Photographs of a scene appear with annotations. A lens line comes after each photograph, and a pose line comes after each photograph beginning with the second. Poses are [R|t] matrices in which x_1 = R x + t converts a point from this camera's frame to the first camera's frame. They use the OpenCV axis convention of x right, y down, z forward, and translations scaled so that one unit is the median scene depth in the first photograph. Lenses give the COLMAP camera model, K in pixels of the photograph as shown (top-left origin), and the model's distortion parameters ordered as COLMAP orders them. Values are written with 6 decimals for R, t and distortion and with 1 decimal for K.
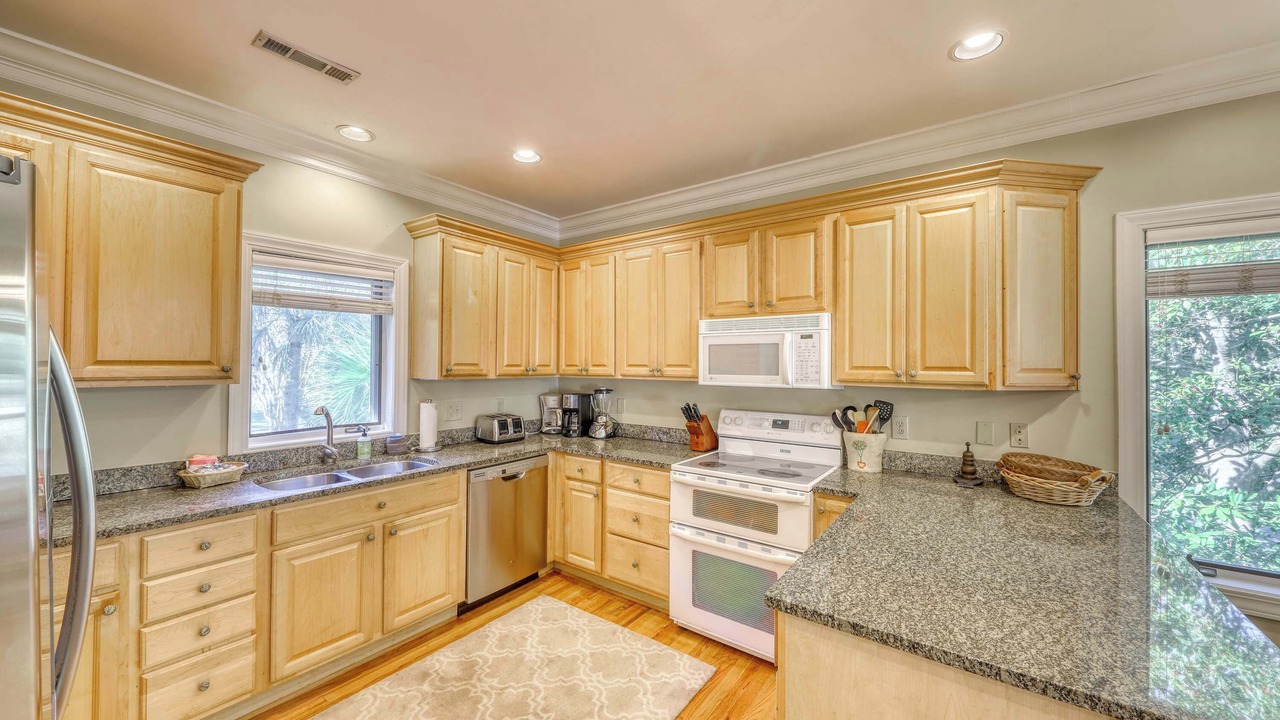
lens RADIAL K [[493.9, 0, 640.0], [0, 493.9, 360.0], [0, 0, 1]] dist [-0.000089, -0.000042]
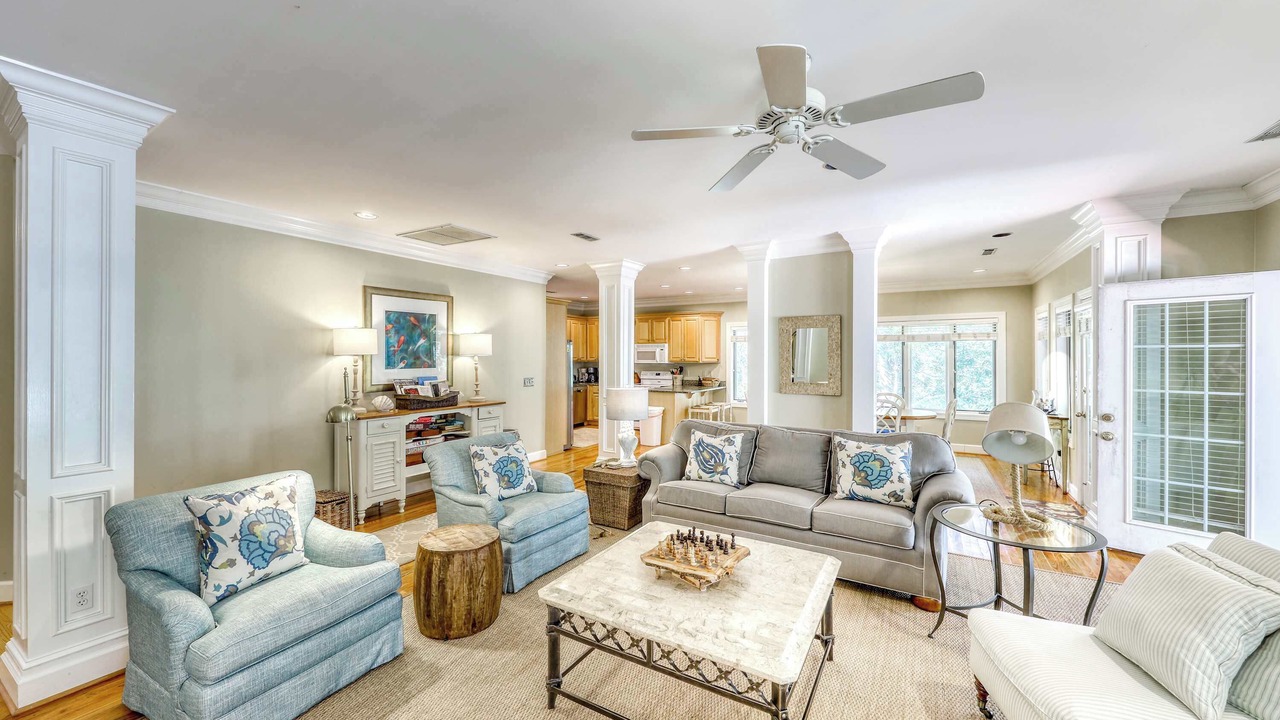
lens RADIAL K [[467.1, 0, 640.0], [0, 467.1, 360.0], [0, 0, 1]] dist [-0.000841, -0.000068]
pose [[0.994499, -0.004096, 0.104662, -0.201730], [0.002581, 0.999890, 0.014611, -0.020481], [-0.104710, -0.014261, 0.994401, -2.481599]]
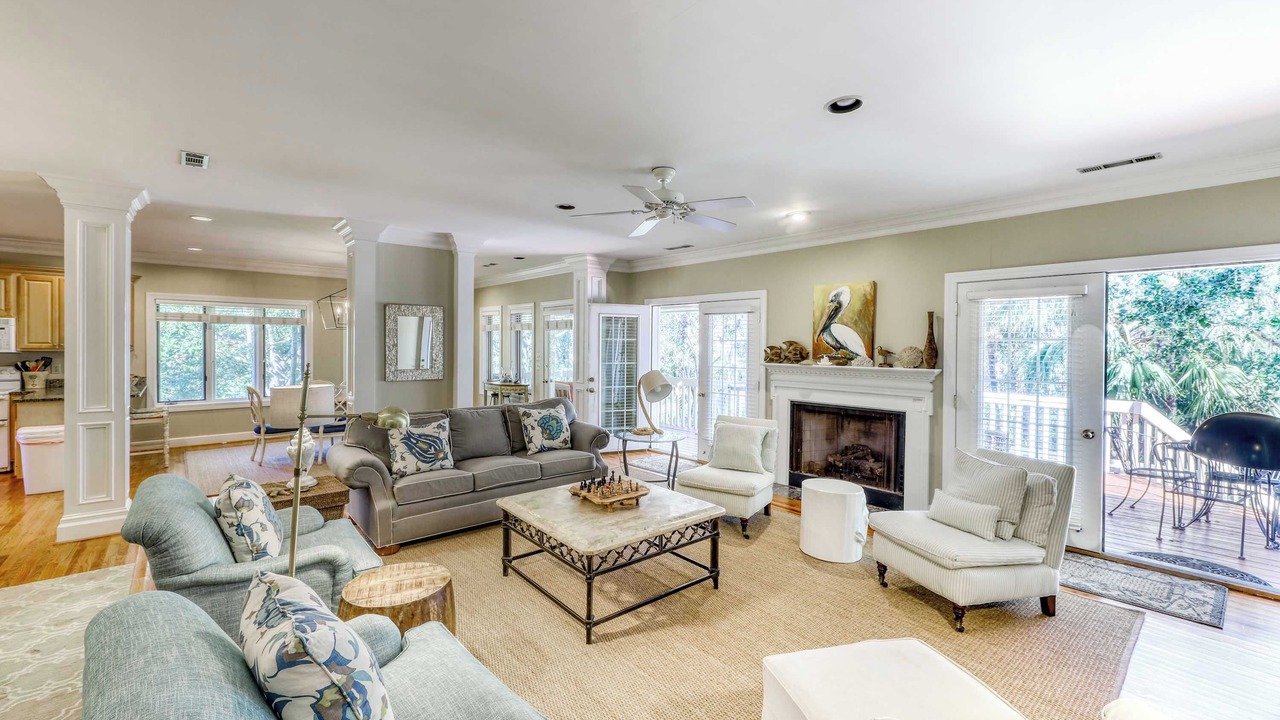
lens RADIAL K [[513.2, 0, 597.3], [0, 513.2, 349.7], [0, 0, 1]] dist [-0.000818, -0.000193]
pose [[0.259703, -0.015460, 0.965565, -1.109286], [-0.013442, 0.999717, 0.019623, -0.032272], [-0.965595, -0.018075, 0.259422, -2.031585]]
